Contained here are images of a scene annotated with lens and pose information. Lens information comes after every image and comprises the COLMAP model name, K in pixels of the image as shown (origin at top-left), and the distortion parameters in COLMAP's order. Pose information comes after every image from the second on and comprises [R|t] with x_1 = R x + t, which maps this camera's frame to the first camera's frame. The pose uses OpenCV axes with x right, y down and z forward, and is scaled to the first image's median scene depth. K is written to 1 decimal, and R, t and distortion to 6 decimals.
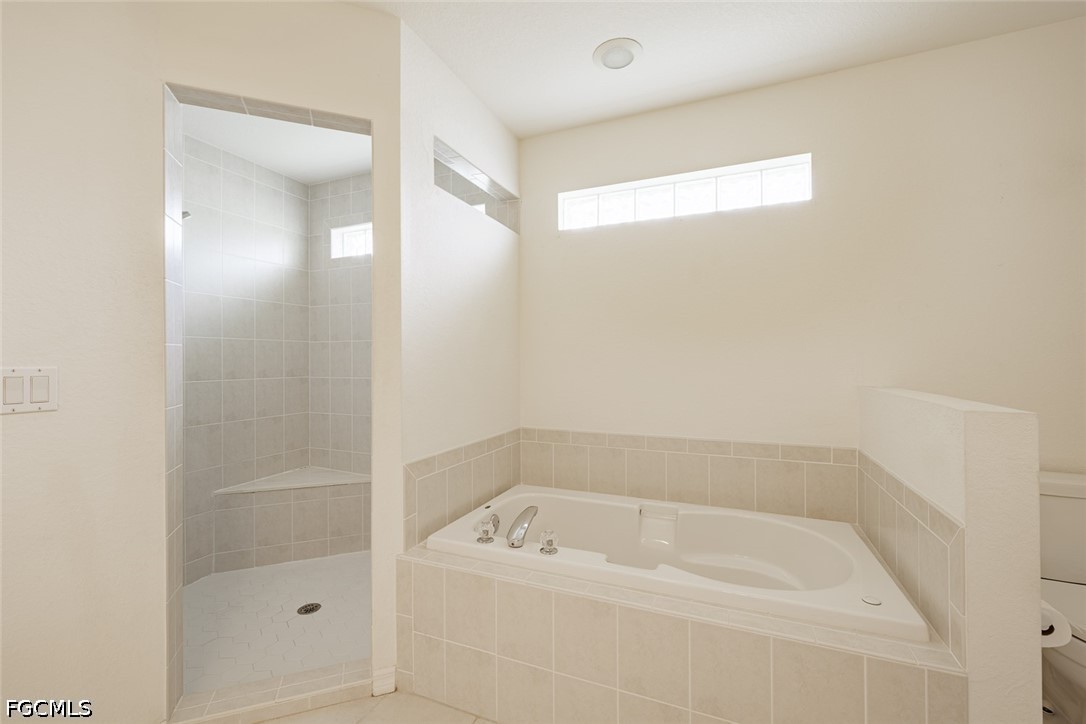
lens RADIAL K [[457.4, 0, 541.4], [0, 457.4, 356.2], [0, 0, 1]] dist [-0.003053, -0.000052]
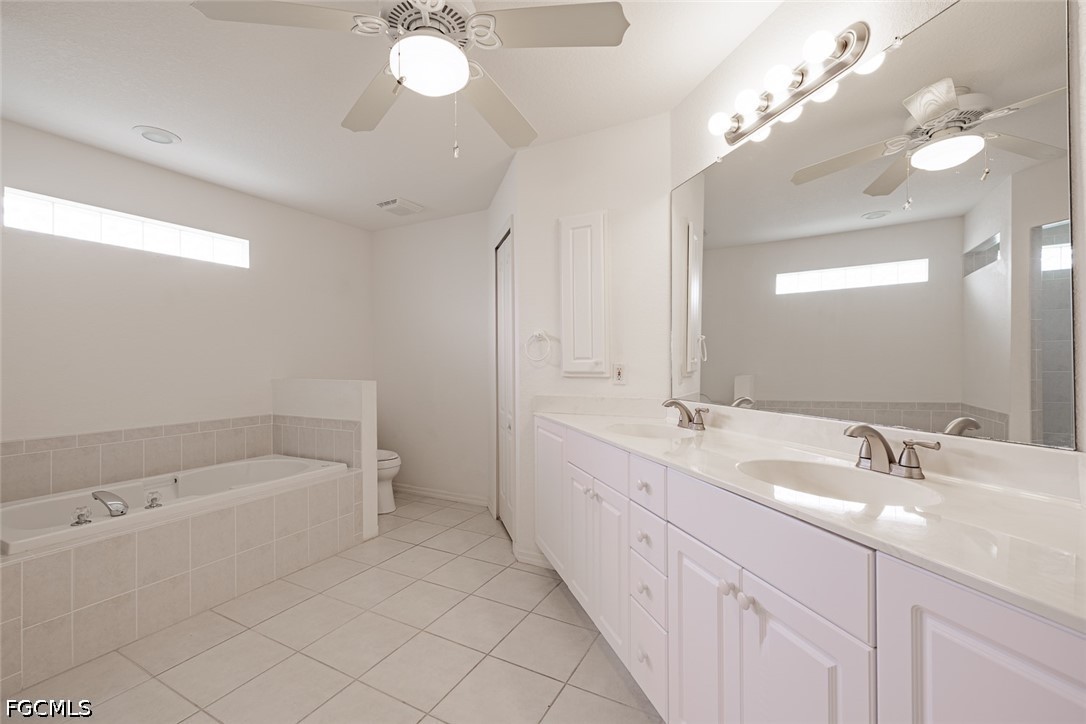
lens RADIAL K [[457.4, 0, 541.1], [0, 457.4, 361.5], [0, 0, 1]] dist [-0.003053, -0.000052]
pose [[0.082432, 0.003941, 0.996589, -0.976542], [0.001241, 0.999991, -0.004058, 0.004443], [-0.996596, 0.001571, 0.082426, -0.199853]]
